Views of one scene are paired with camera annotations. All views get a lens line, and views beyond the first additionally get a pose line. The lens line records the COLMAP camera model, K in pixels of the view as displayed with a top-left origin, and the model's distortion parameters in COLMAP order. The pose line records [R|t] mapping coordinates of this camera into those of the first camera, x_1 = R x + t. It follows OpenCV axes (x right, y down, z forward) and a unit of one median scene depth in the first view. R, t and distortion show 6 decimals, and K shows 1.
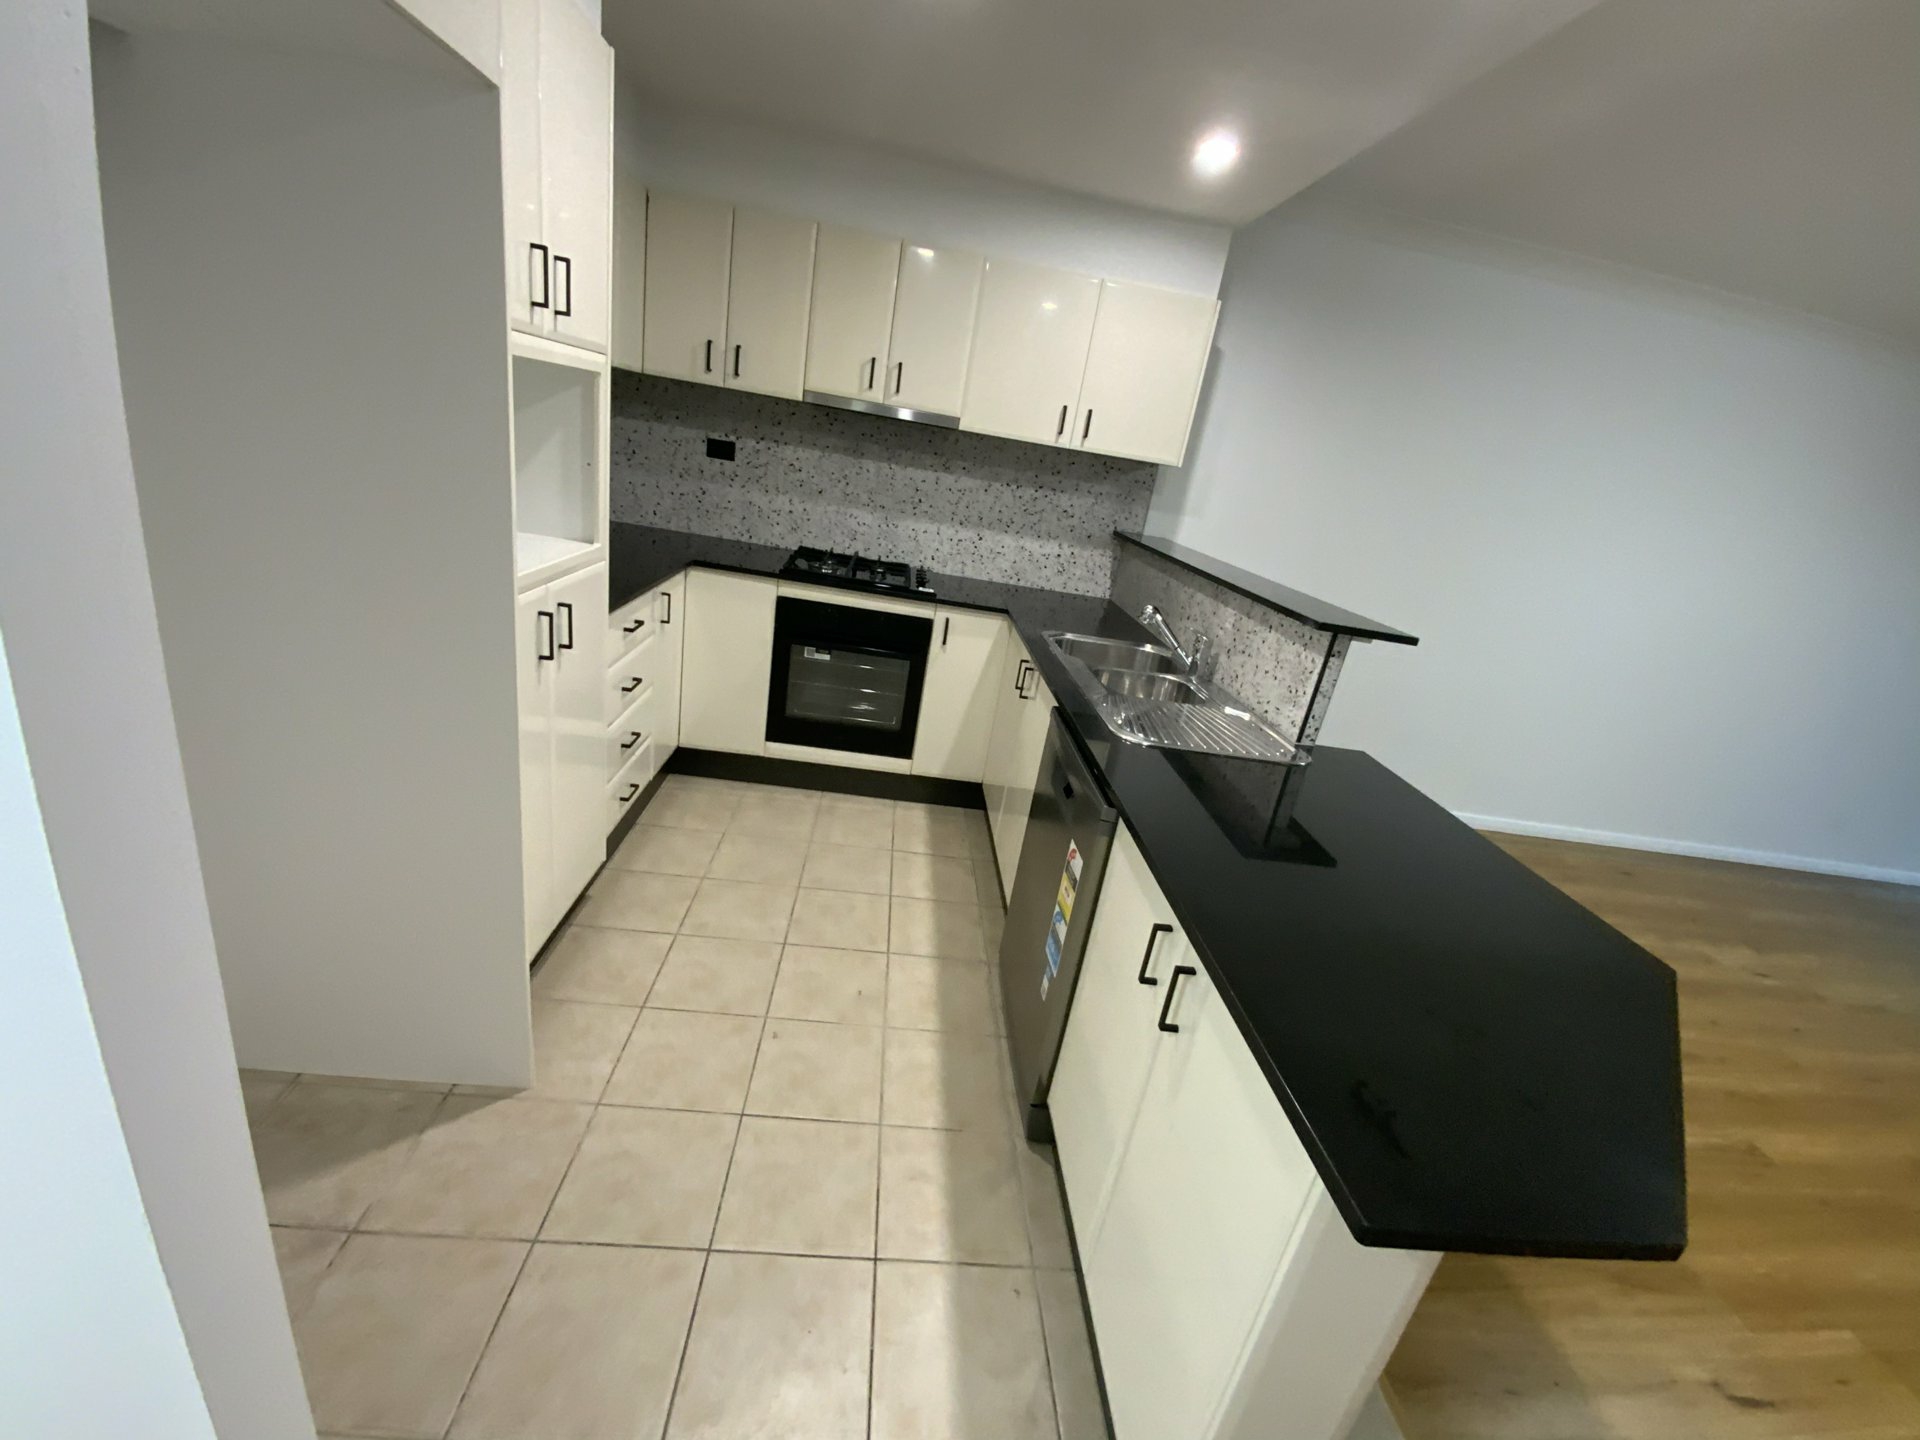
lens RADIAL K [[791.0, 0, 958.8], [0, 791.0, 730.3], [0, 0, 1]] dist [0.032983, -0.000432]
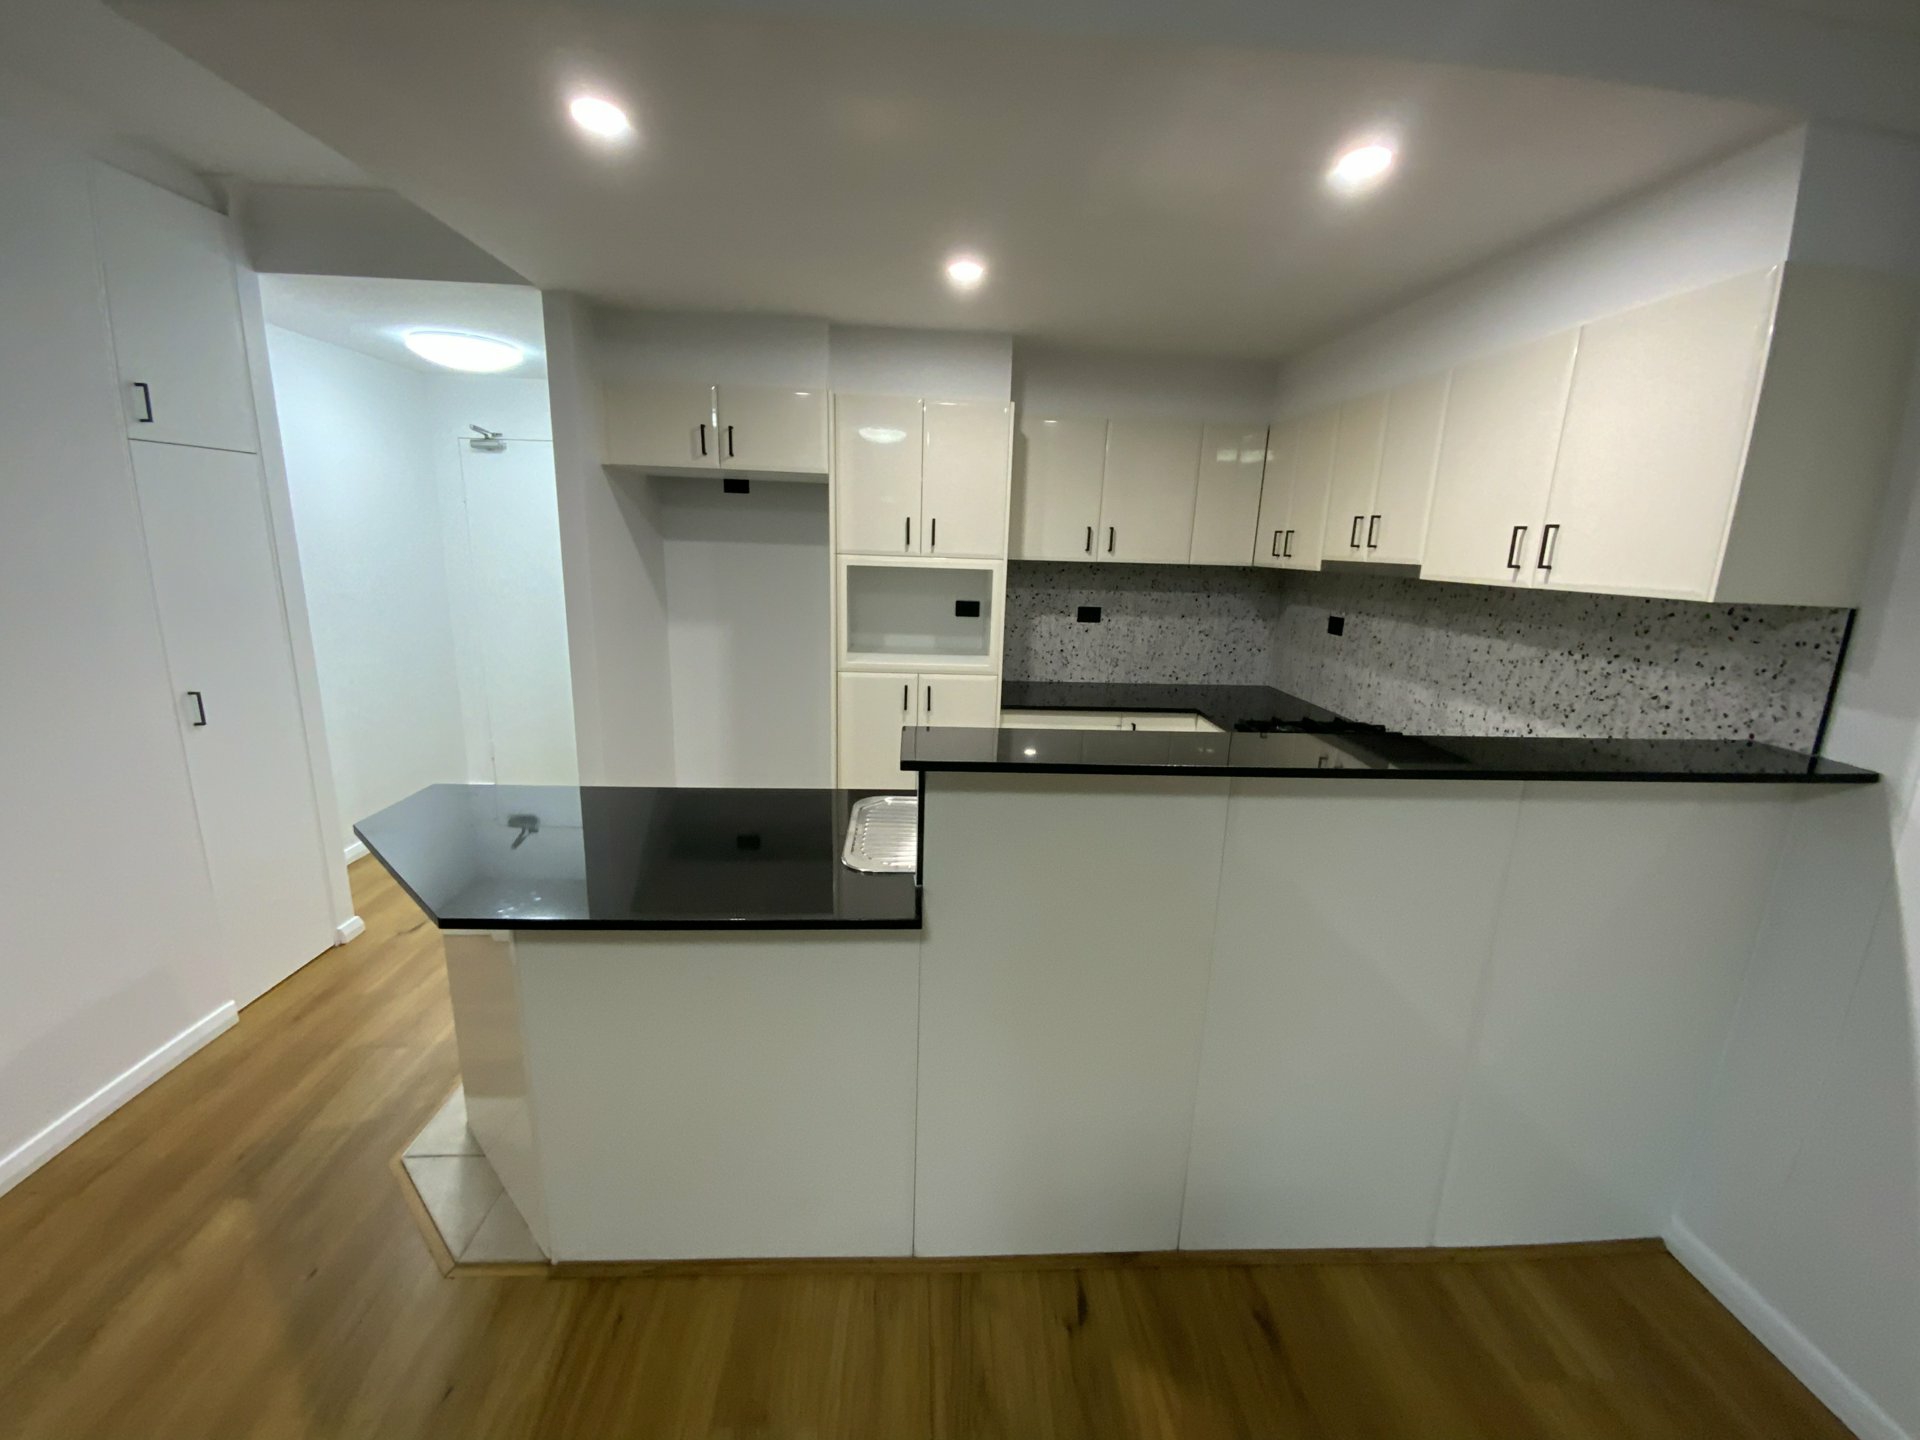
lens RADIAL K [[791.0, 0, 963.4], [0, 791.0, 715.5], [0, 0, 1]] dist [0.032983, -0.000432]
pose [[0.003332, 0.058810, -0.998264, 0.713432], [-0.371776, 0.926788, 0.053358, -0.116736], [0.928316, 0.370953, 0.024952, 0.551965]]
